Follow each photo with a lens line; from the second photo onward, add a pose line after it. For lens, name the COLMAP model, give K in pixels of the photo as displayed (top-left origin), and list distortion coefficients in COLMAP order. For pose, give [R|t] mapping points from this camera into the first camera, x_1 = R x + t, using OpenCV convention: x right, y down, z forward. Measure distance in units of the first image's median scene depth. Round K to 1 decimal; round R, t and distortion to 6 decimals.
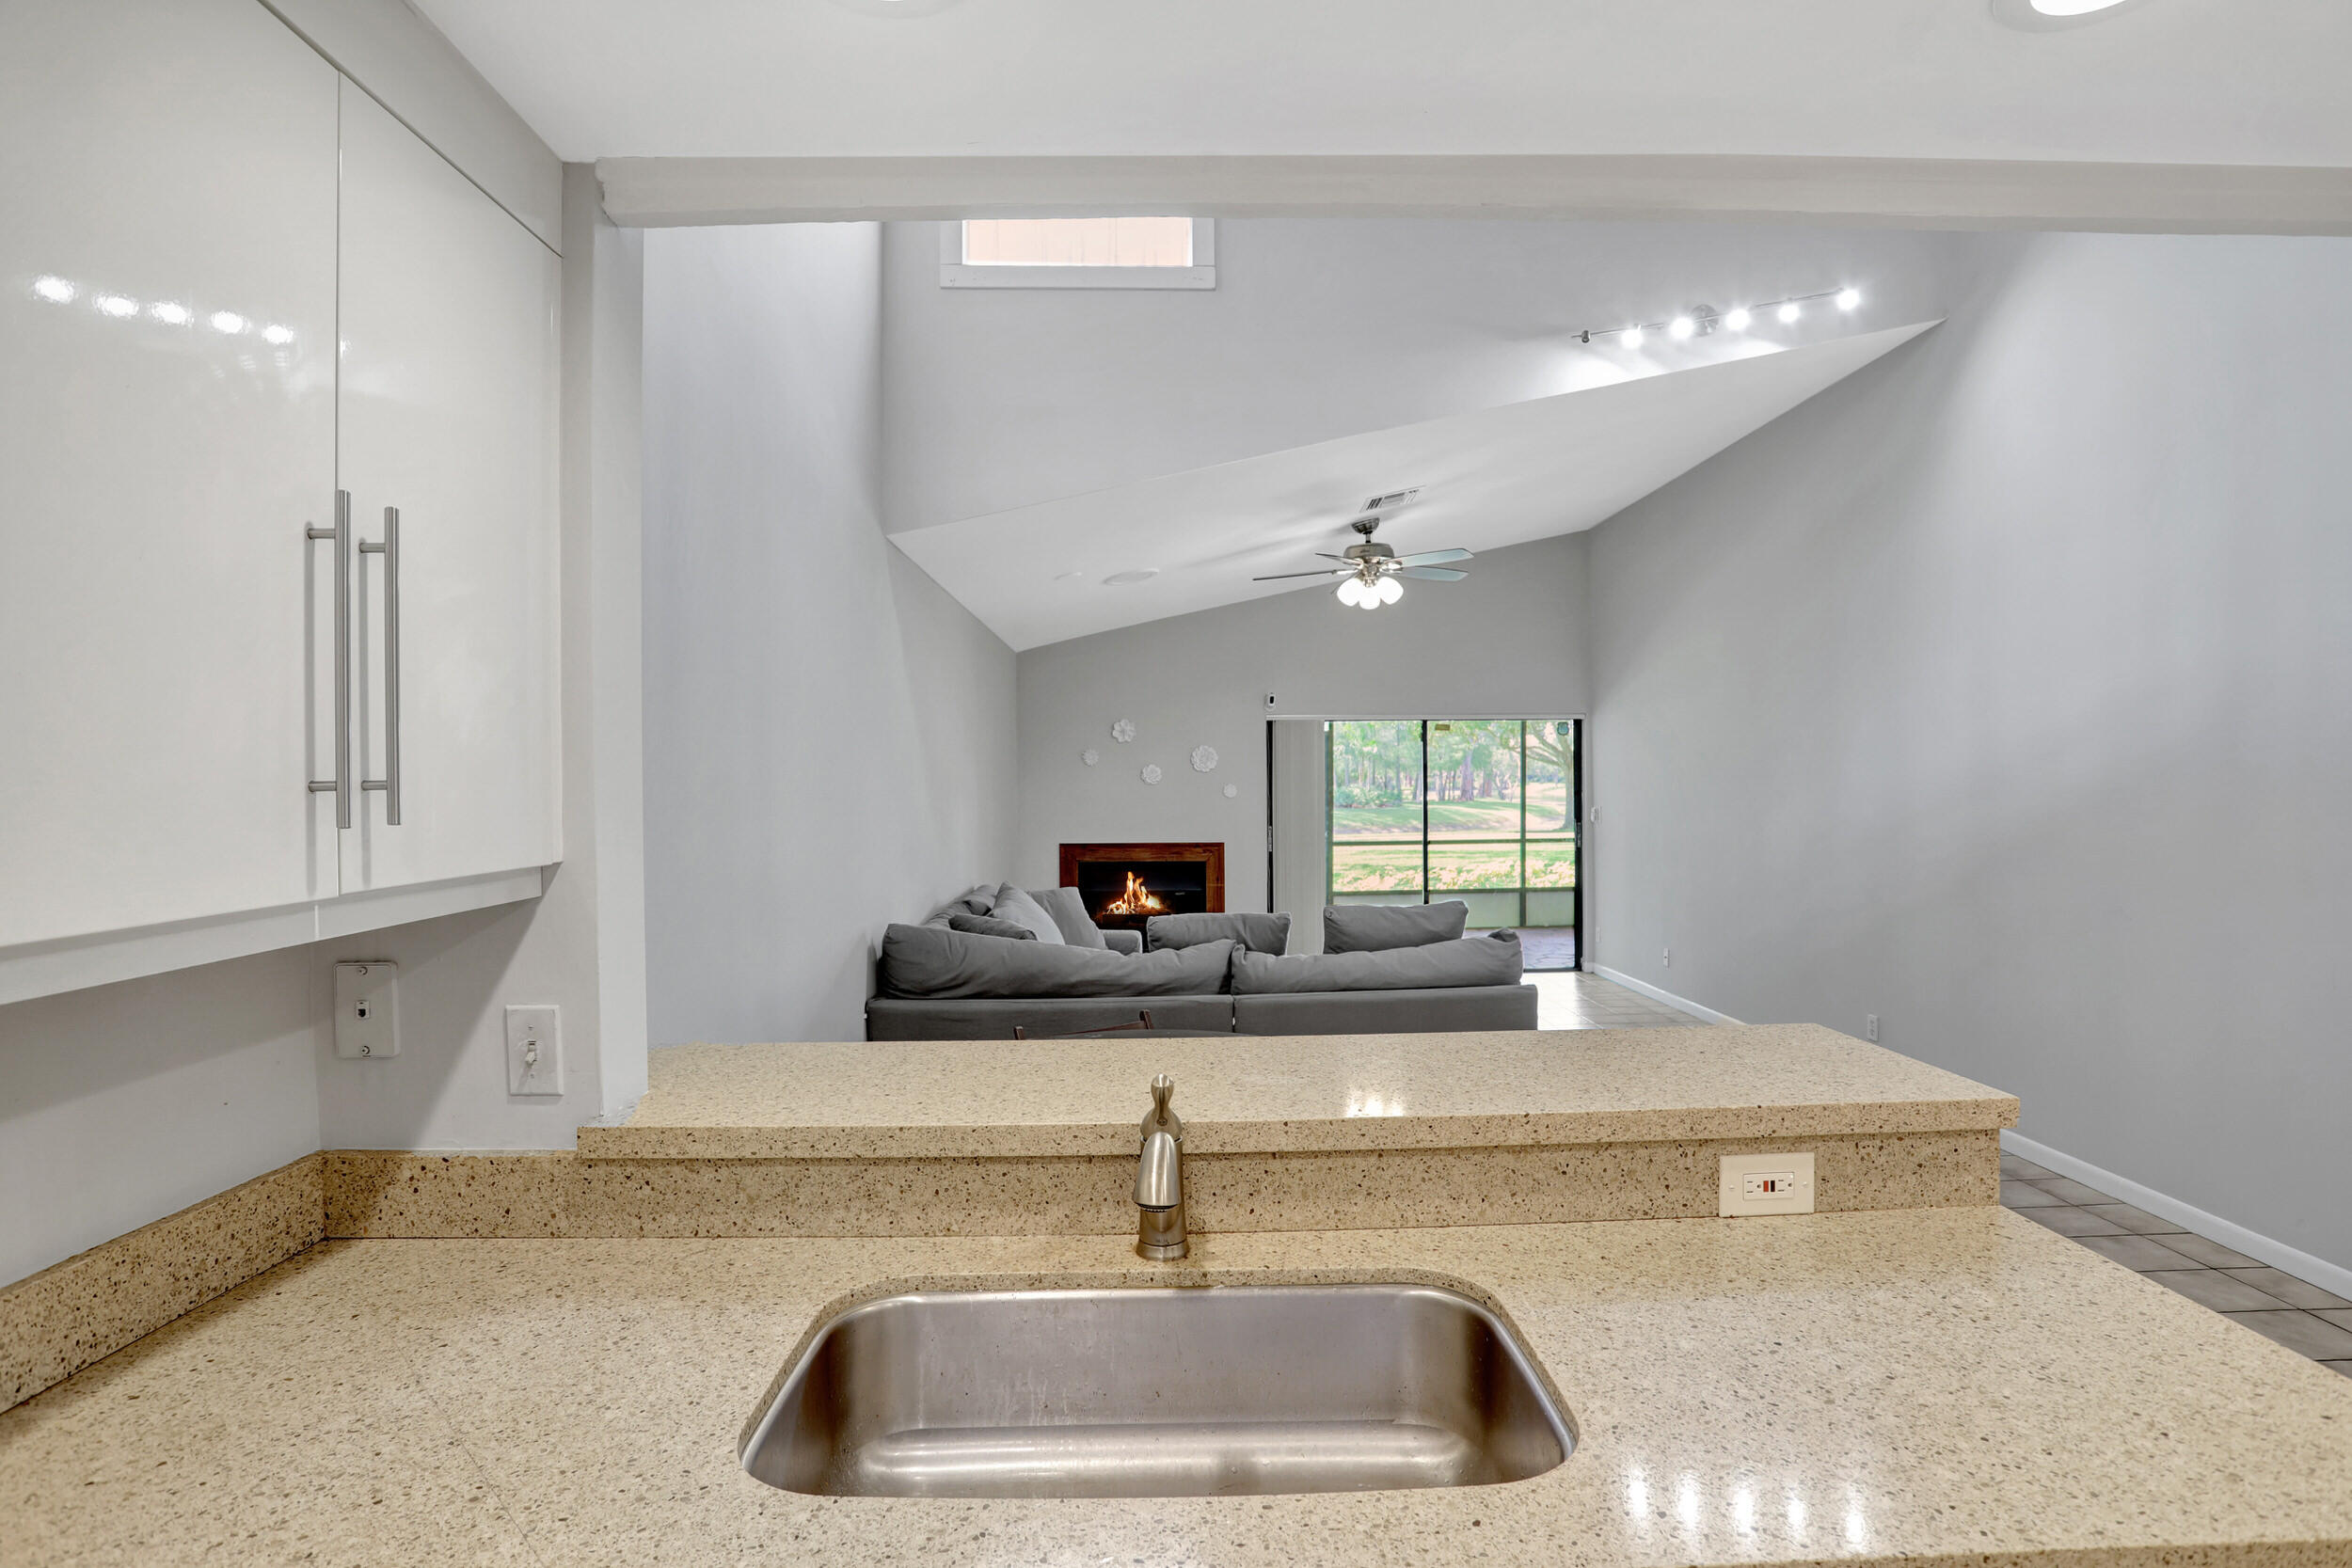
lens RADIAL K [[1141.4, 0, 1171.9], [0, 1141.4, 798.5], [0, 0, 1]] dist [-0.015280, 0.006614]
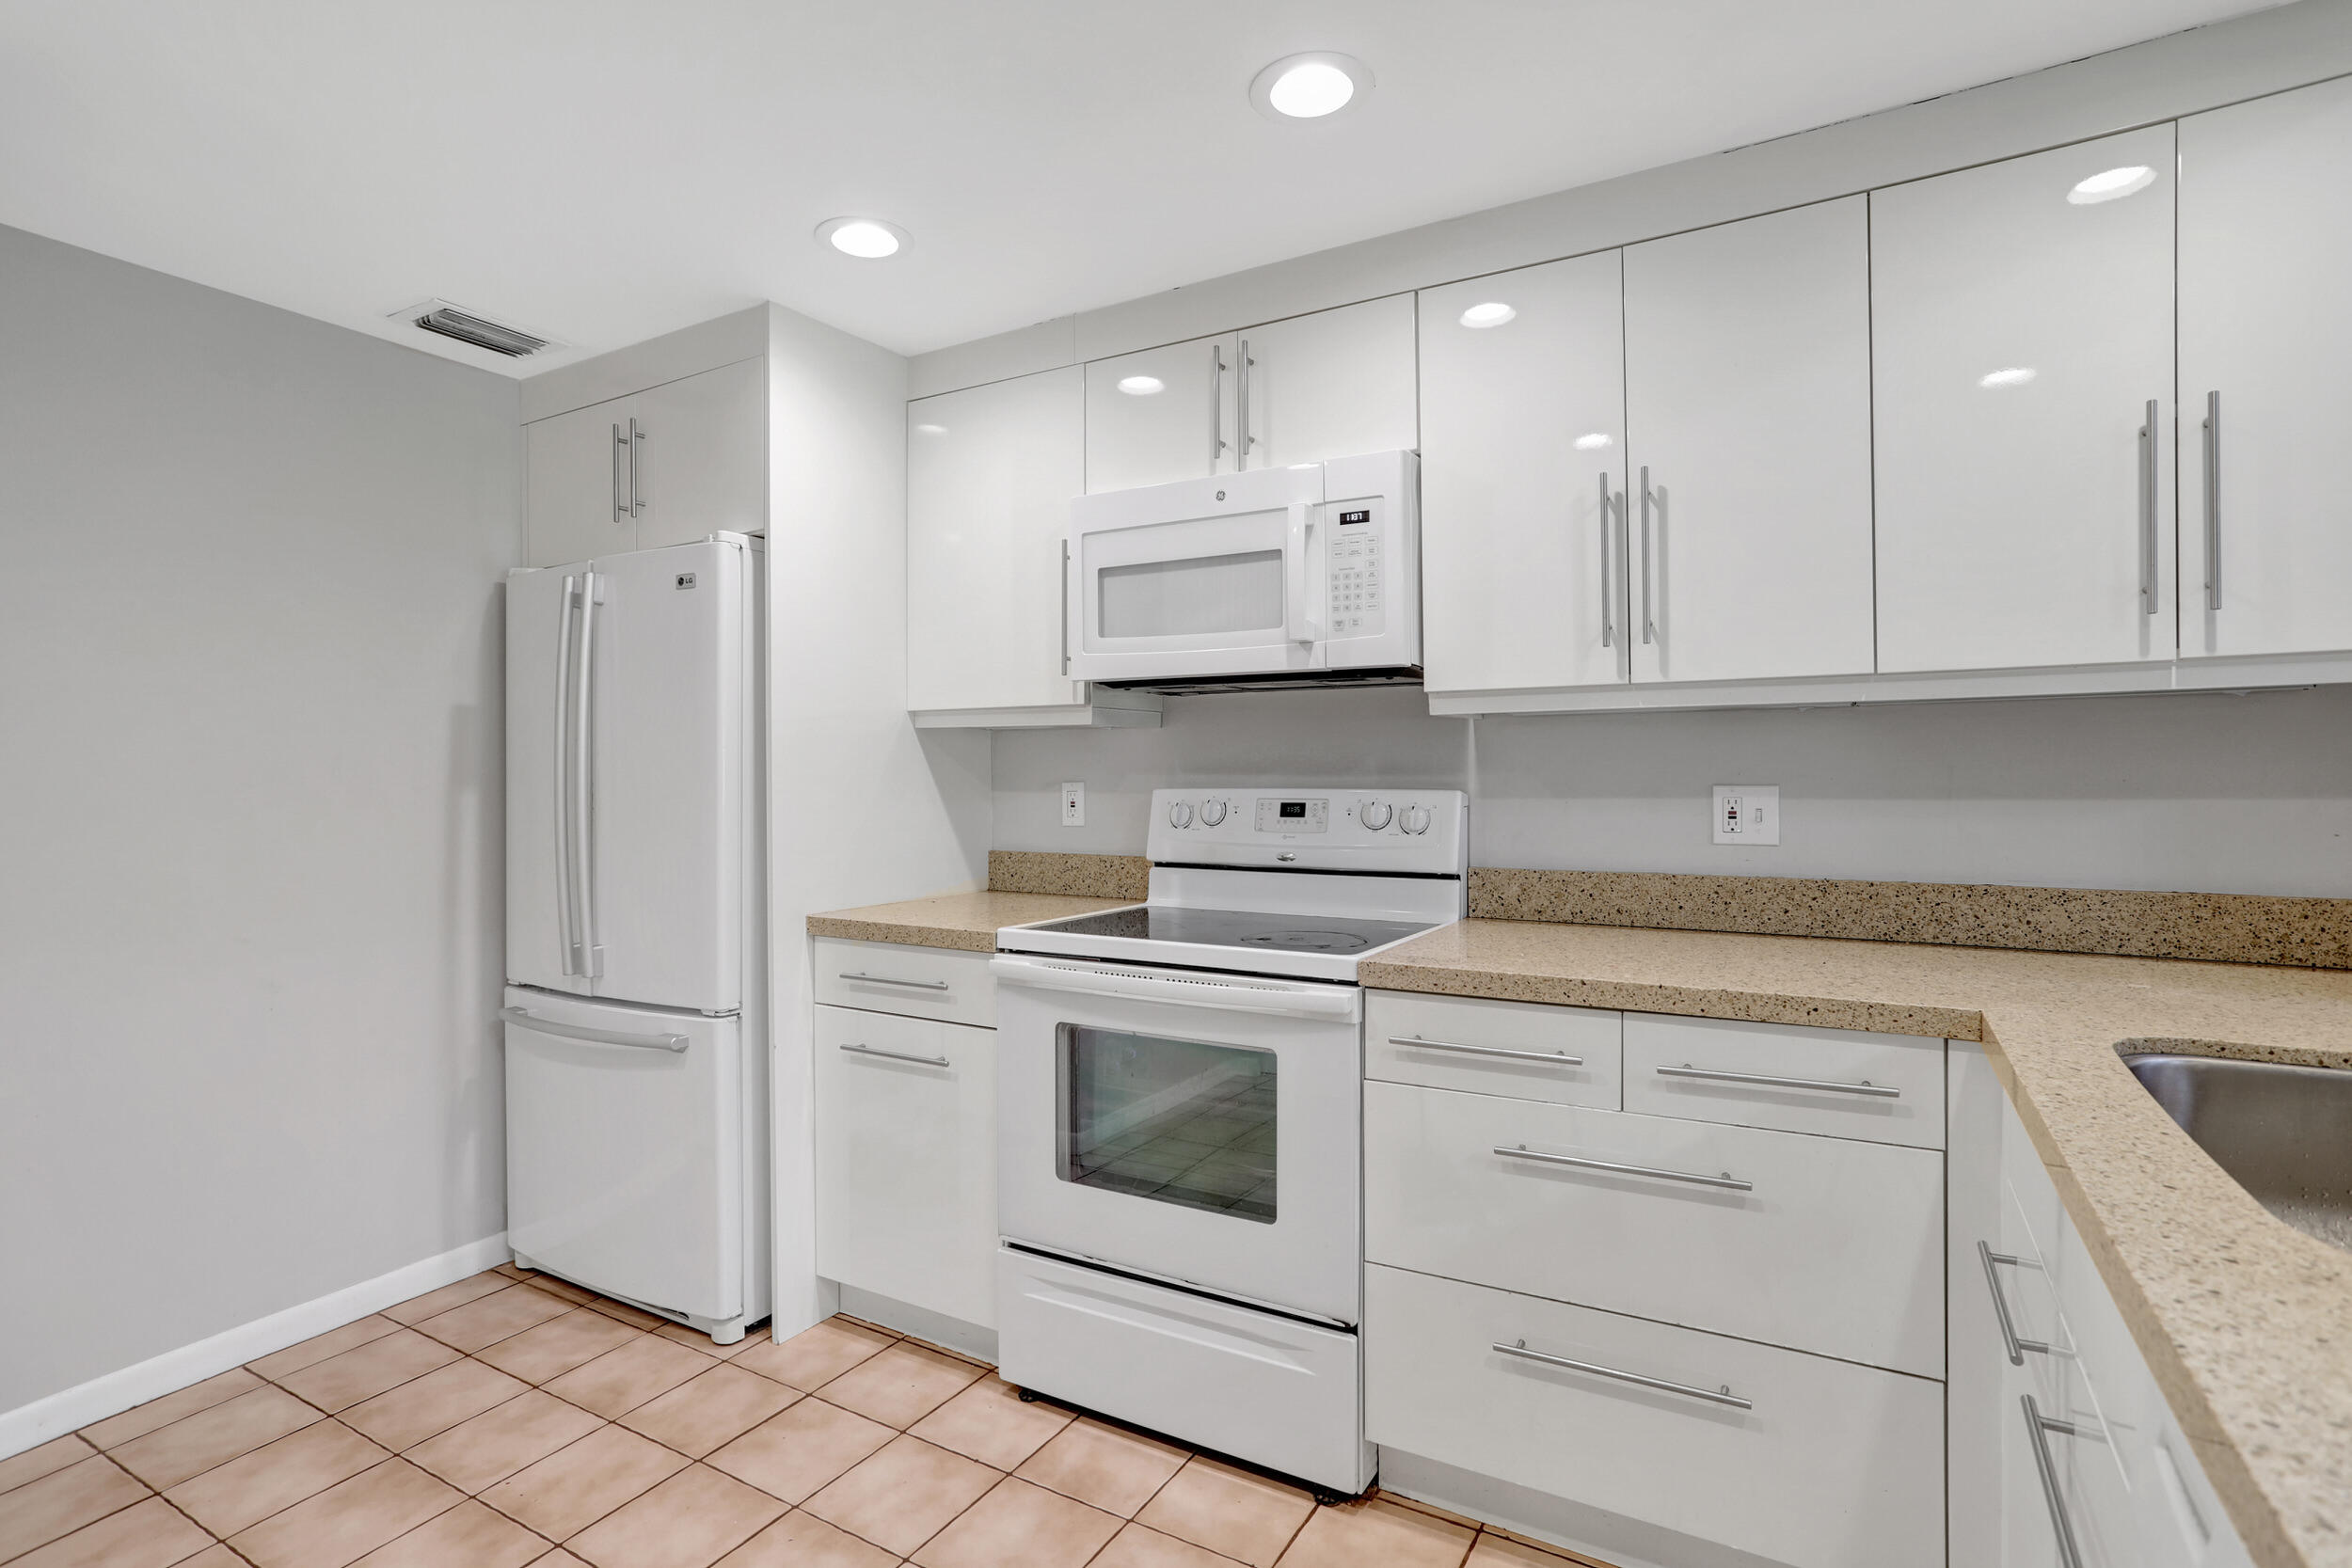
lens RADIAL K [[1141.4, 0, 1166.3], [0, 1141.4, 779.8], [0, 0, 1]] dist [-0.015280, 0.006614]
pose [[-0.518016, 0.000585, -0.855371, 1.203263], [-0.006358, 0.999970, 0.004535, 0.233336], [0.855348, 0.007788, -0.517996, 0.573041]]
